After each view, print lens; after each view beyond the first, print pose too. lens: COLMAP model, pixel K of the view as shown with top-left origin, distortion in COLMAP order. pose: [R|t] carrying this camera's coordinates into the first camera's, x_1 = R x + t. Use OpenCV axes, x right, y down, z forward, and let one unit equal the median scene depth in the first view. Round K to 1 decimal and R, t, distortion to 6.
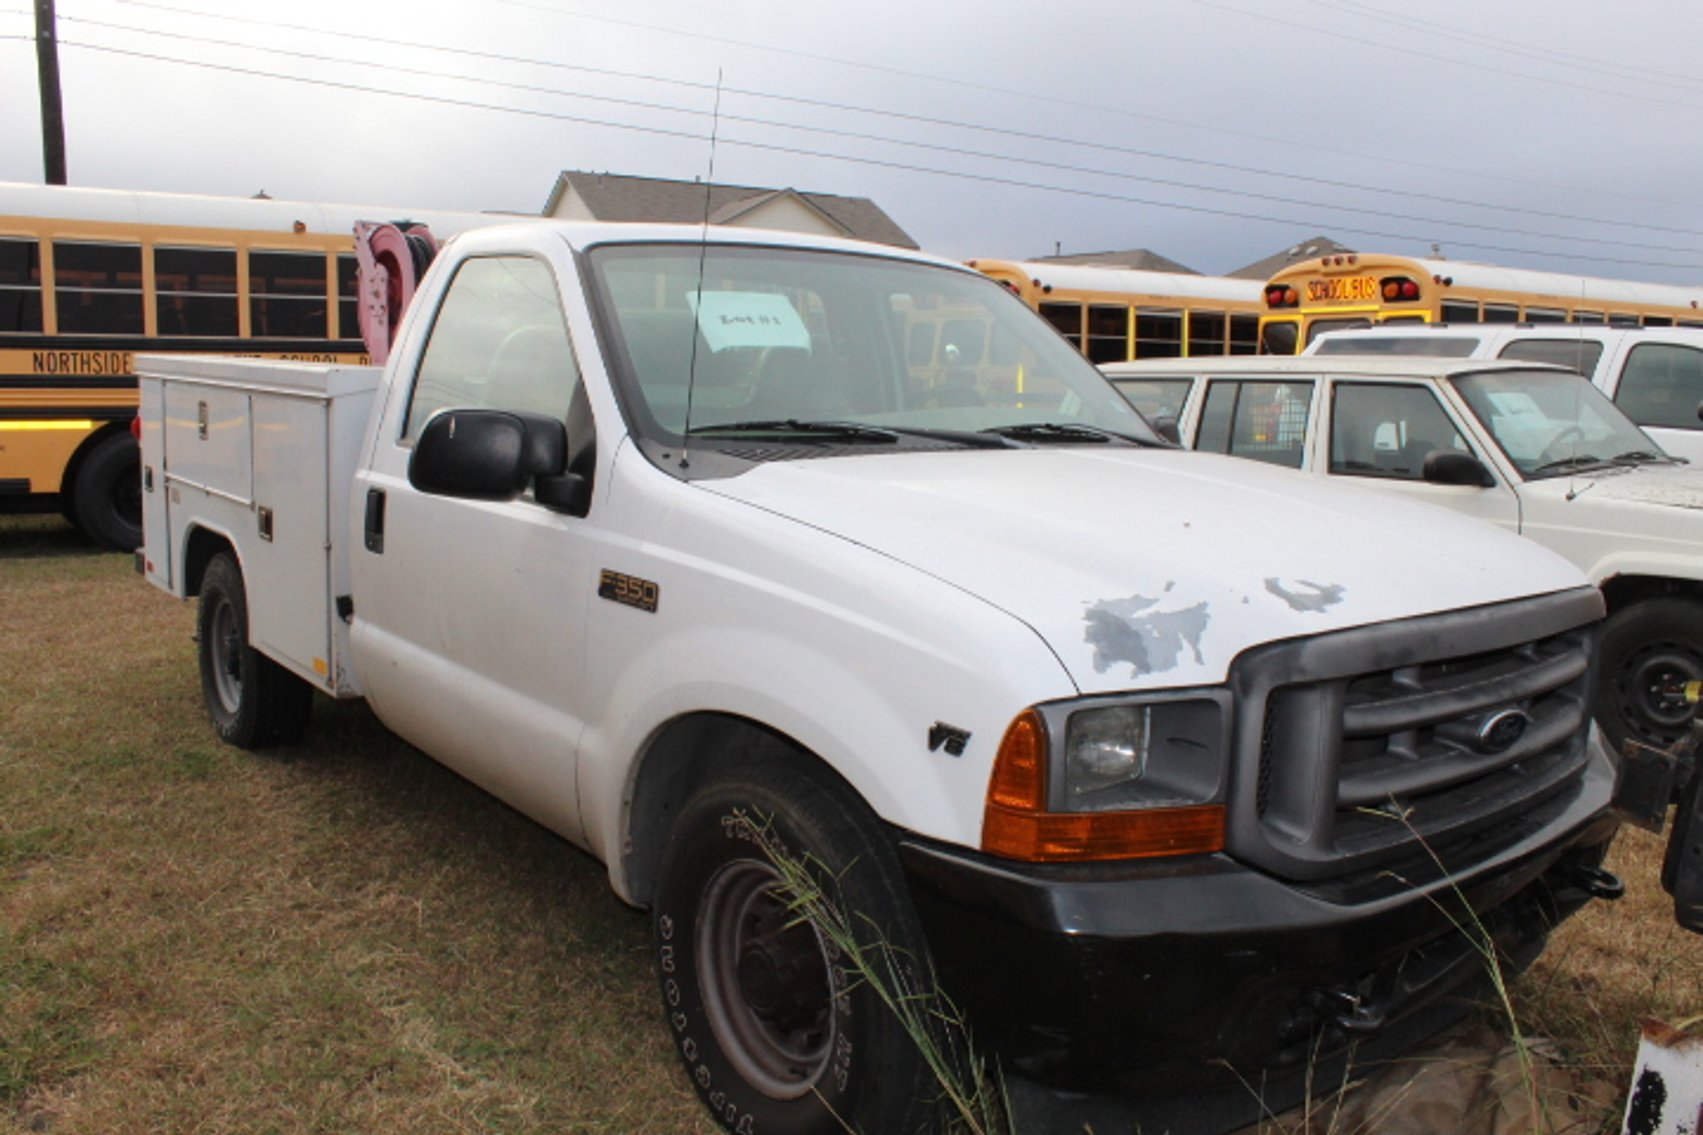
lens RADIAL K [[1454.9, 0, 906.6], [0, 1454.9, 569.4], [0, 0, 1]] dist [-0.178047, 0.228747]
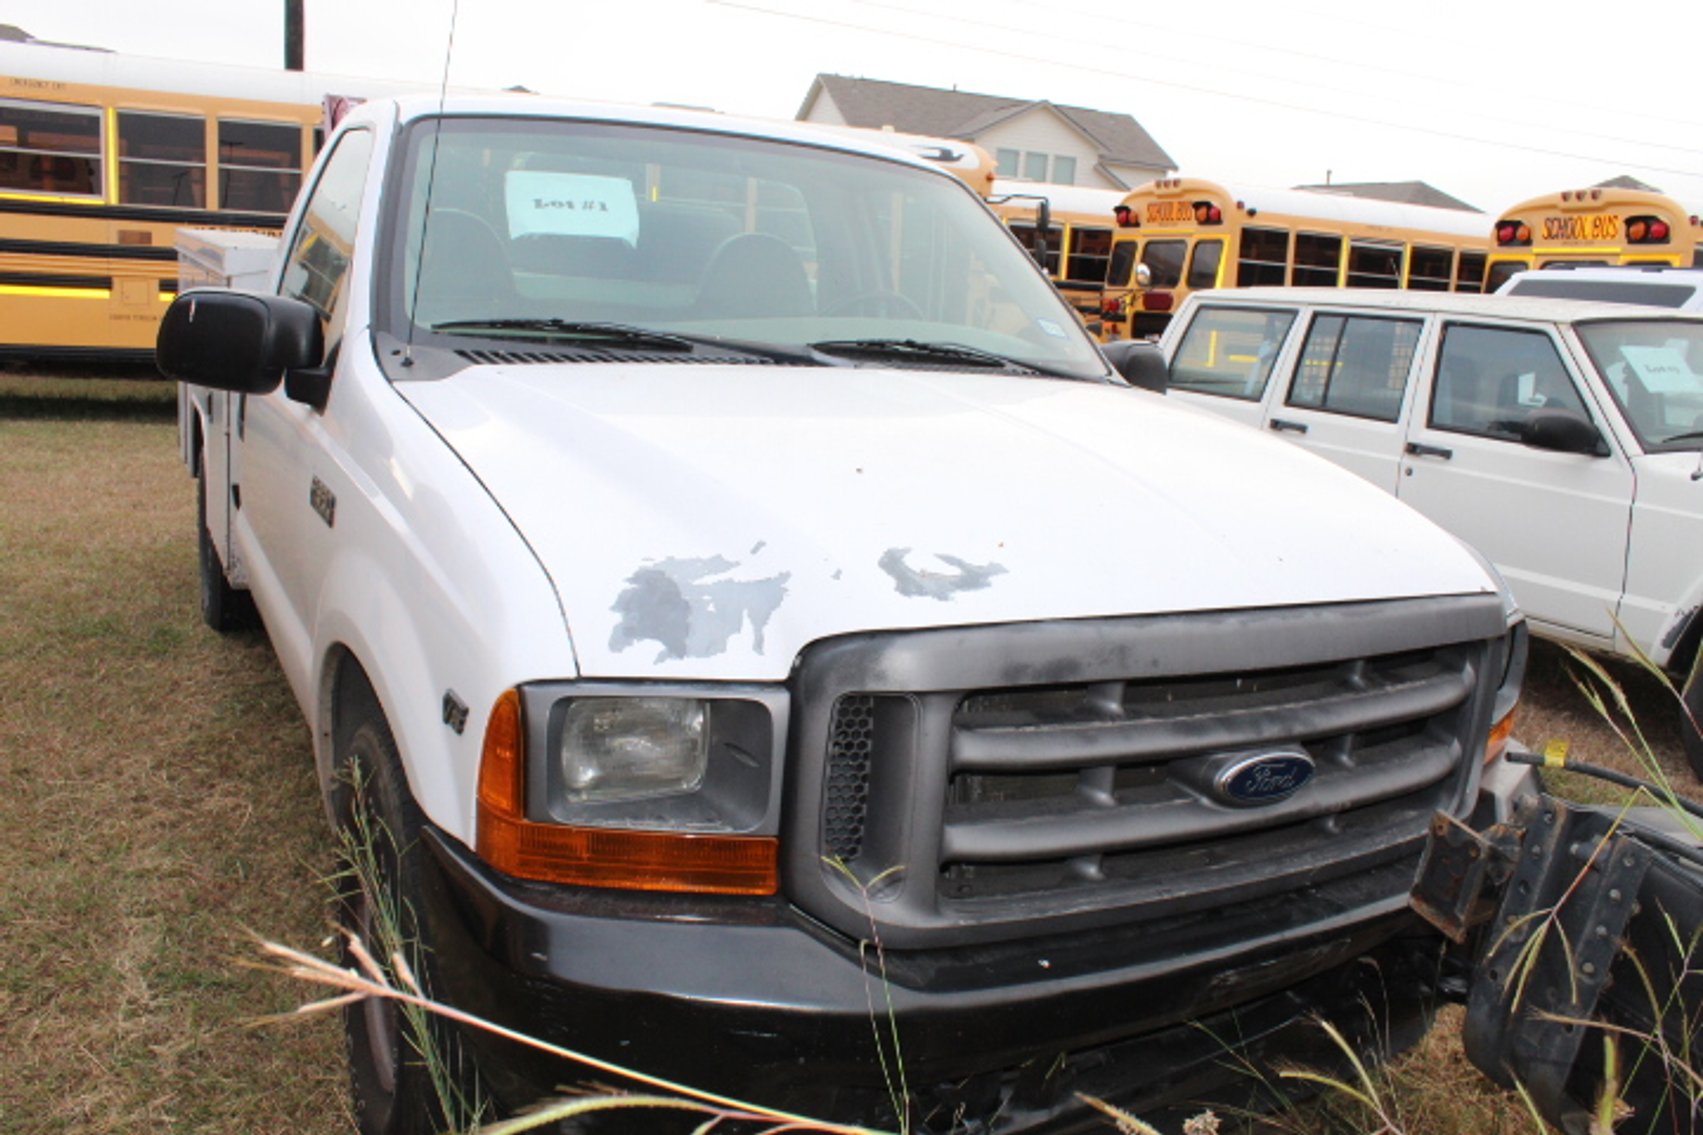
lens RADIAL K [[1454.9, 0, 906.6], [0, 1454.9, 569.4], [0, 0, 1]] dist [-0.178047, 0.228747]
pose [[0.980431, 0.086105, -0.177033, 0.200244], [-0.076140, 0.995146, 0.062344, -0.015642], [0.181542, -0.047644, 0.982228, 0.127635]]
